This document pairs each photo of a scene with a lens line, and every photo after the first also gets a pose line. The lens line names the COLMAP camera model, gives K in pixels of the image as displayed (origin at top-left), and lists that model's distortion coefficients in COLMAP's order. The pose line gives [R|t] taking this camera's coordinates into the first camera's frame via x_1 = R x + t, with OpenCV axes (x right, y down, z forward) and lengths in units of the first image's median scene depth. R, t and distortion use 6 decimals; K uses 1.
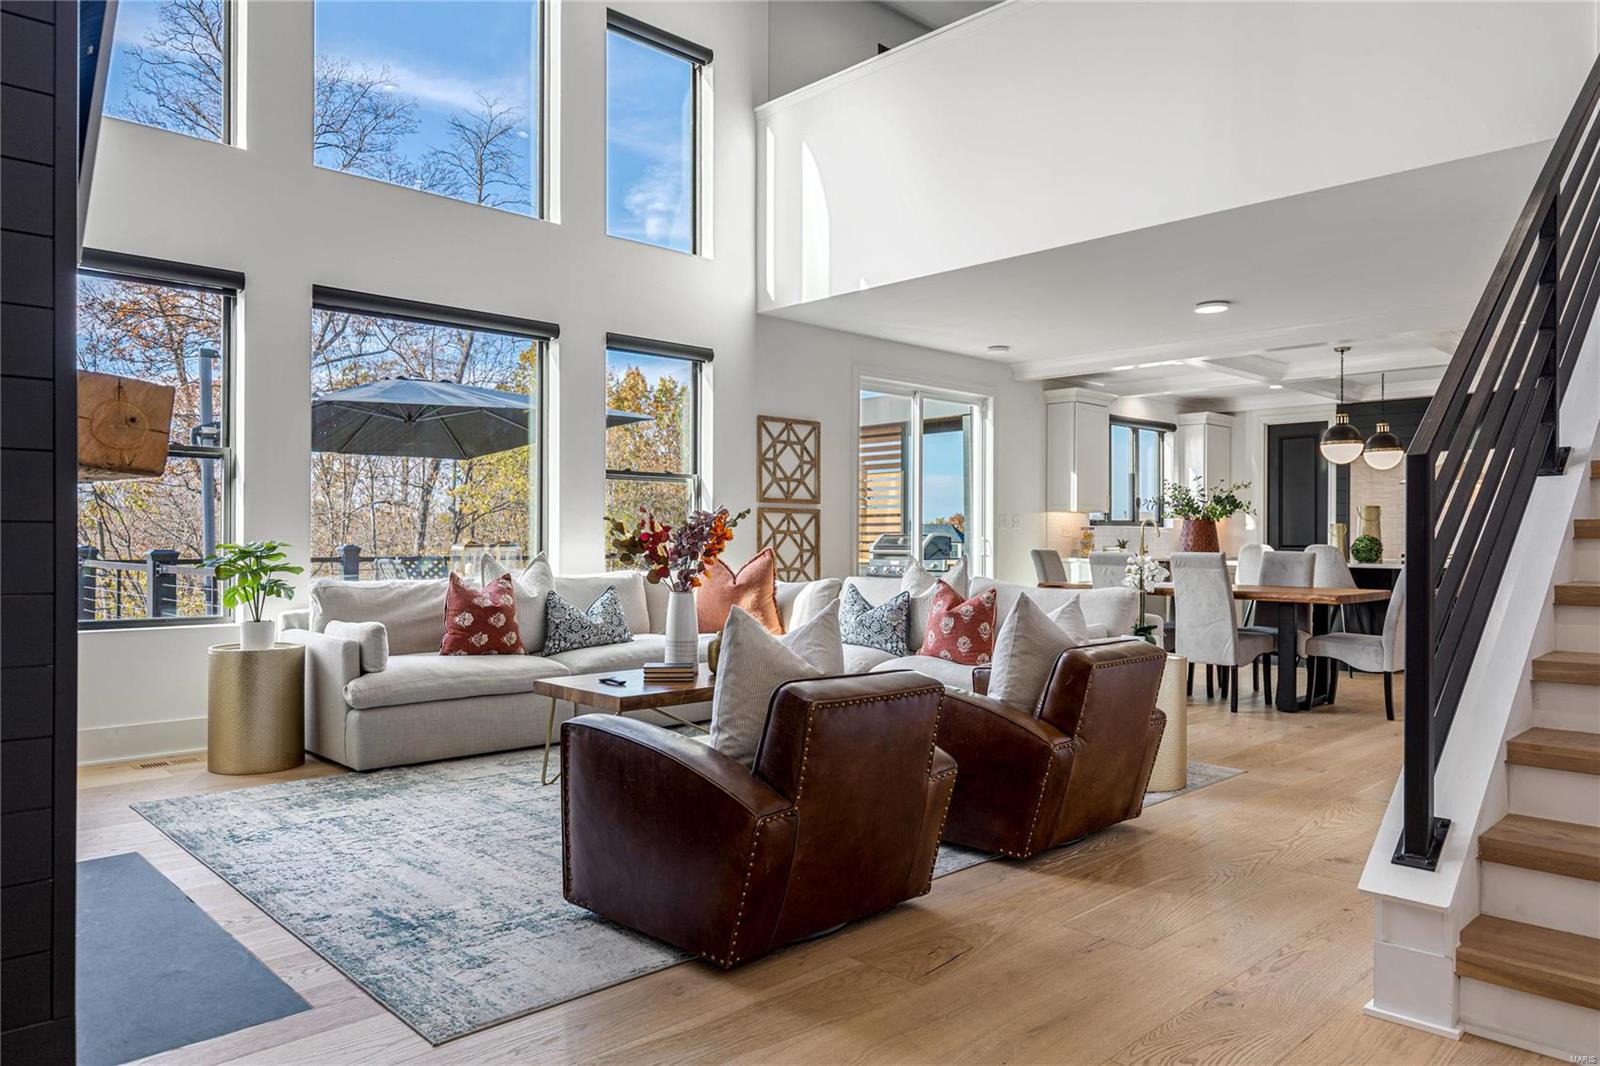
lens RADIAL K [[1091.4, 0, 792.7], [0, 1091.4, 531.5], [0, 0, 1]] dist [0.004357, -0.006310]
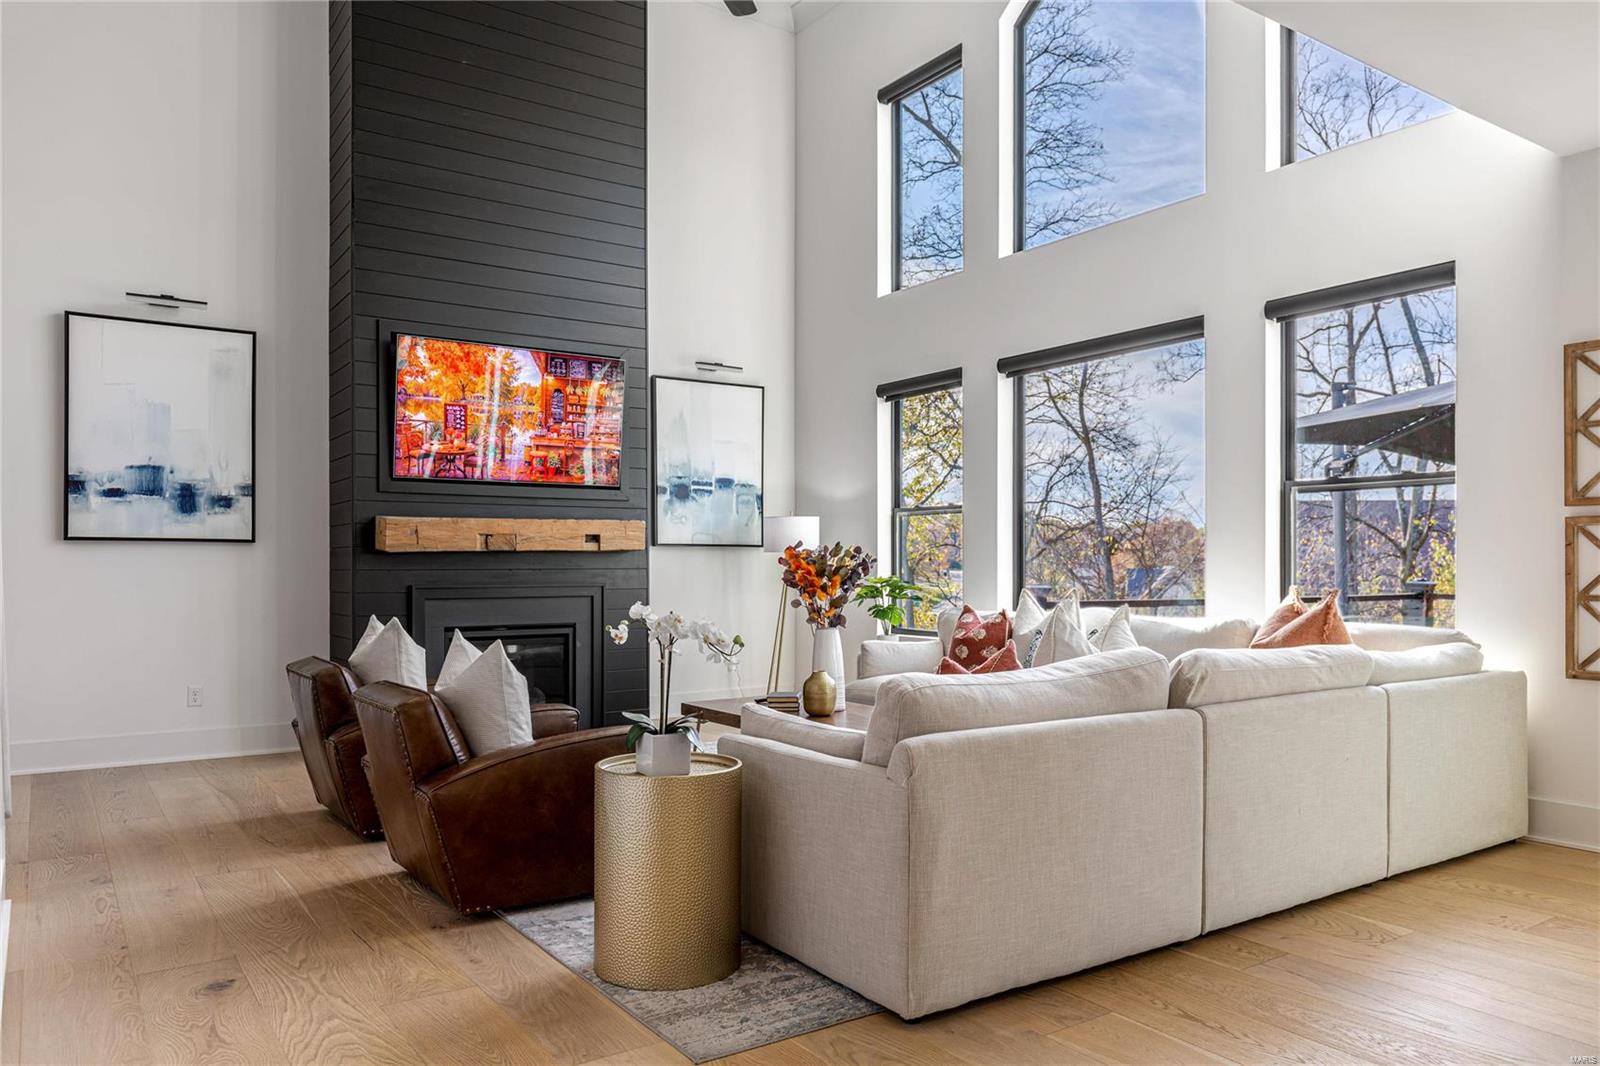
lens RADIAL K [[1091.4, 0, 784.2], [0, 1091.4, 558.8], [0, 0, 1]] dist [0.004357, -0.006310]
pose [[-0.170577, -0.011834, -0.985273, 0.546206], [0.007277, 0.999885, -0.013269, 0.002890], [0.985317, -0.009433, -0.170471, 0.693481]]
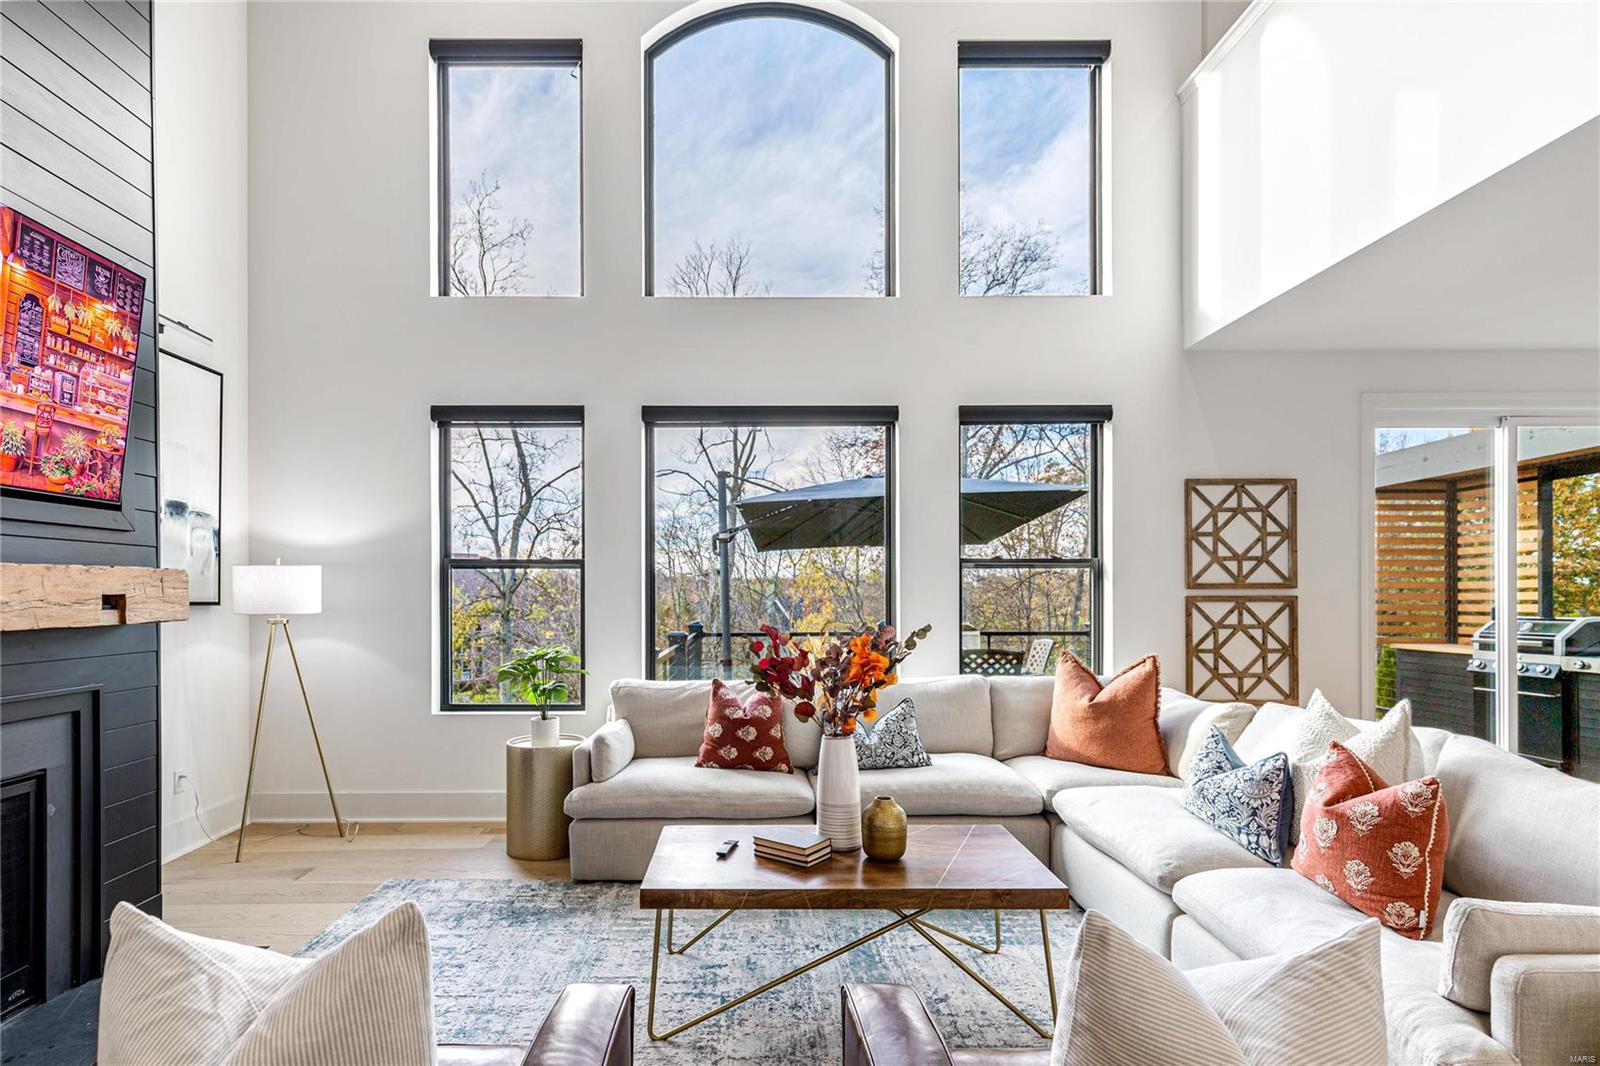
lens RADIAL K [[834.3, 0, 743.9], [0, 834.3, 596.9], [0, 0, 1]] dist [0.001477, -0.000217]
pose [[0.720159, -0.005254, -0.693789, 0.152269], [0.010505, 0.999939, 0.003333, -0.025946], [0.693730, -0.009688, 0.720170, 0.334067]]
